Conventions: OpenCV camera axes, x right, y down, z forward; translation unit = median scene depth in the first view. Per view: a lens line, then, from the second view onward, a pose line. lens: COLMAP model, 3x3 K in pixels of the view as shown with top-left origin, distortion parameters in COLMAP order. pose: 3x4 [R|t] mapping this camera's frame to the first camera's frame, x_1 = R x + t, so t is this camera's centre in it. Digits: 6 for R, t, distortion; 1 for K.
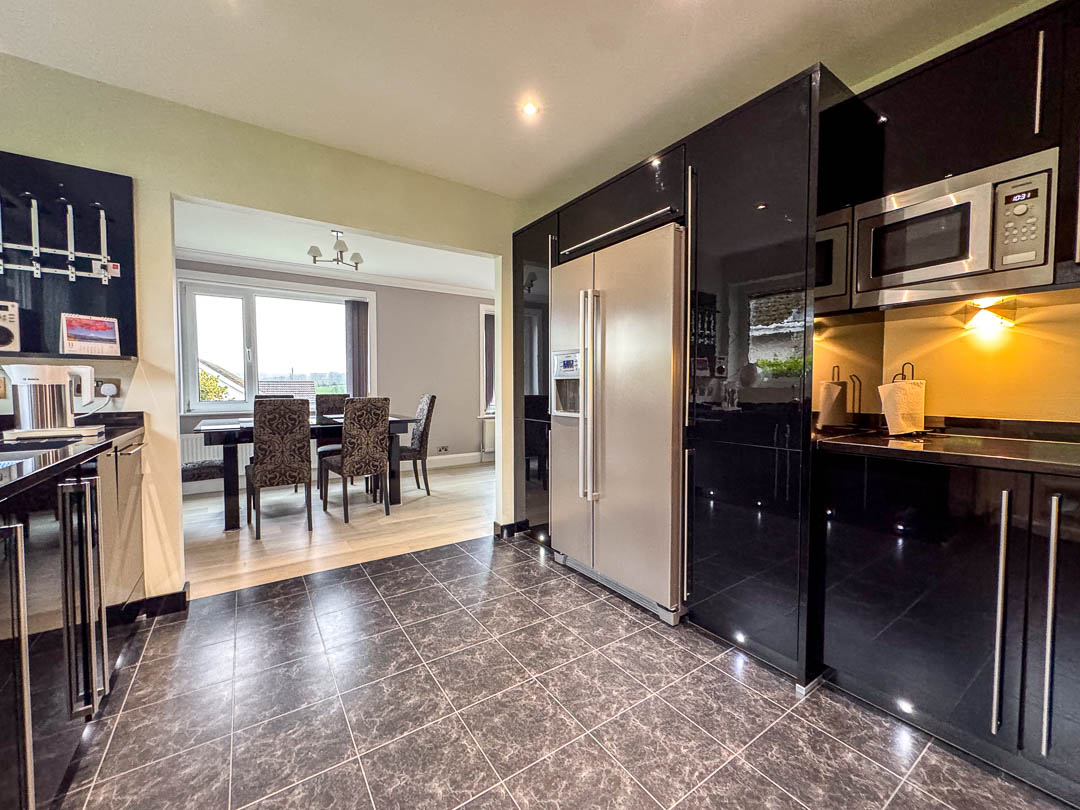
lens RADIAL K [[435.1, 0, 538.8], [0, 435.1, 403.5], [0, 0, 1]] dist [-0.000727, 0.000245]
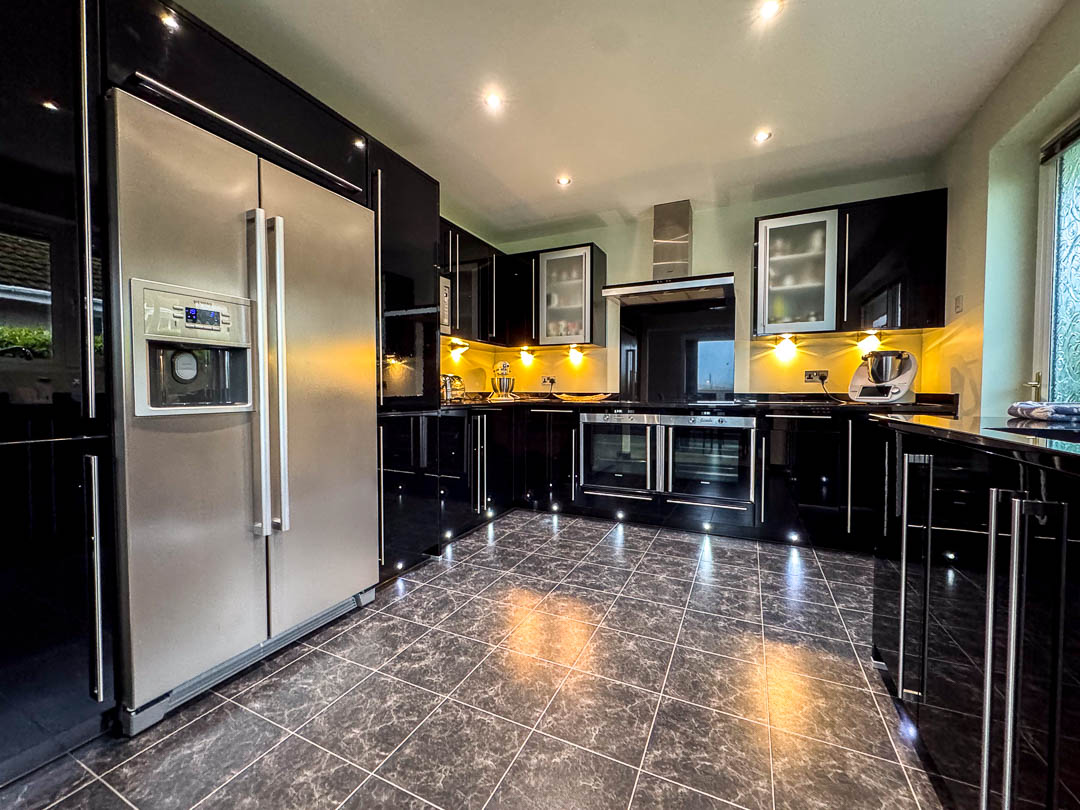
lens RADIAL K [[435.1, 0, 538.8], [0, 435.1, 403.5], [0, 0, 1]] dist [-0.000727, 0.000245]
pose [[-0.503719, -0.026181, 0.863471, -0.938683], [0.033663, 0.998187, 0.049903, 0.006424], [-0.863212, 0.054204, -0.501924, 1.403093]]
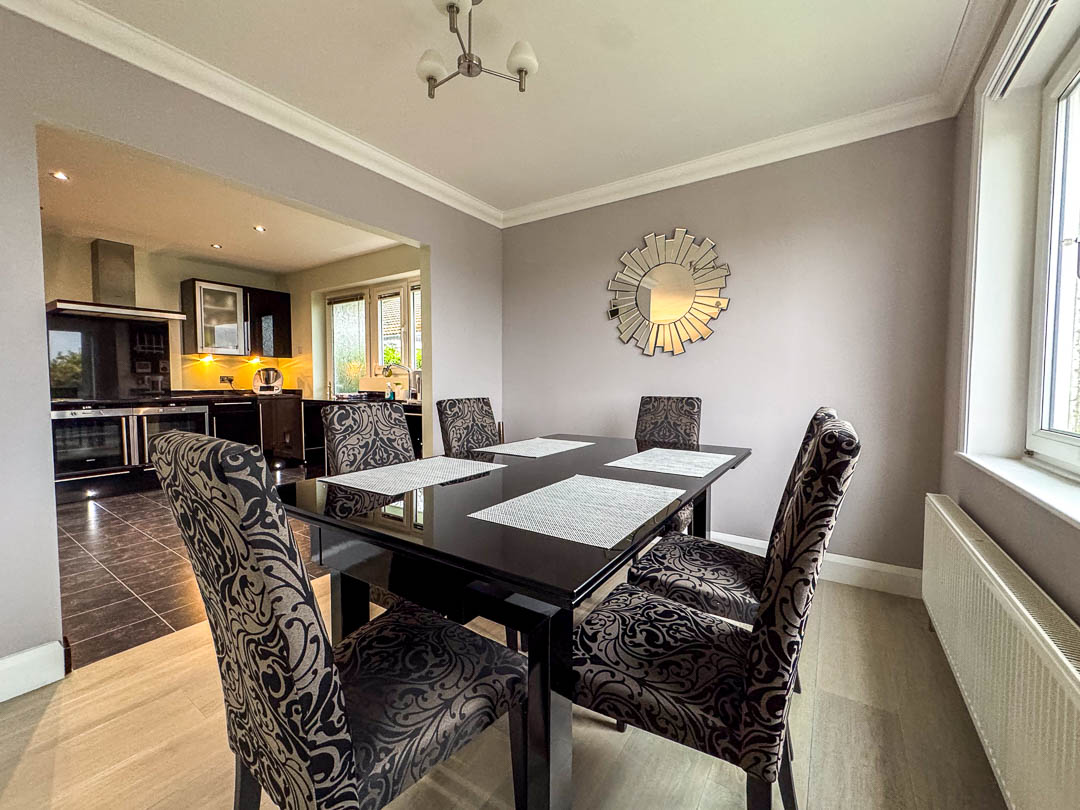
lens RADIAL K [[438.7, 0, 540.0], [0, 438.7, 405.0], [0, 0, 1]] dist [-0.001418, -0.000066]
pose [[-0.928786, 0.016253, -0.370259, -0.835069], [-0.018382, 0.995788, 0.089822, -0.121964], [0.370159, 0.090232, -0.924576, 3.234160]]
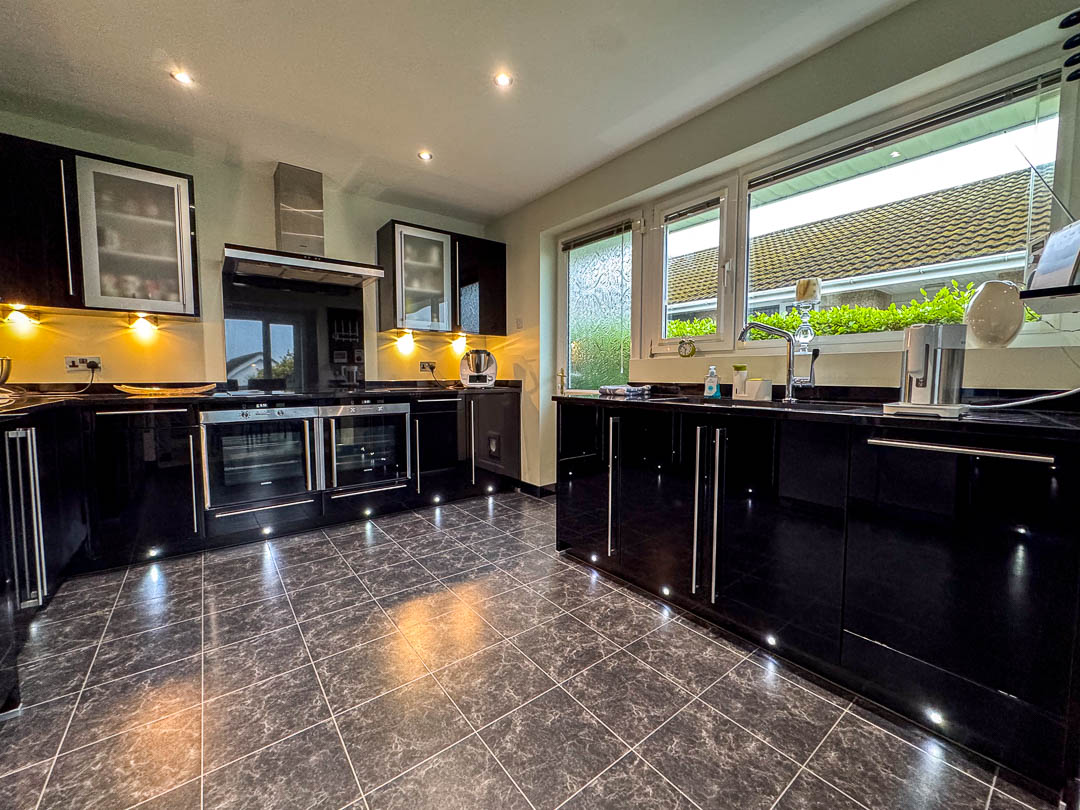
lens RADIAL K [[435.1, 0, 538.8], [0, 435.1, 403.5], [0, 0, 1]] dist [-0.000727, 0.000245]
pose [[-0.998161, 0.004214, -0.060465, -0.342584], [-0.002245, 0.994327, 0.106345, -0.028582], [0.060571, 0.106285, -0.992489, 1.757654]]
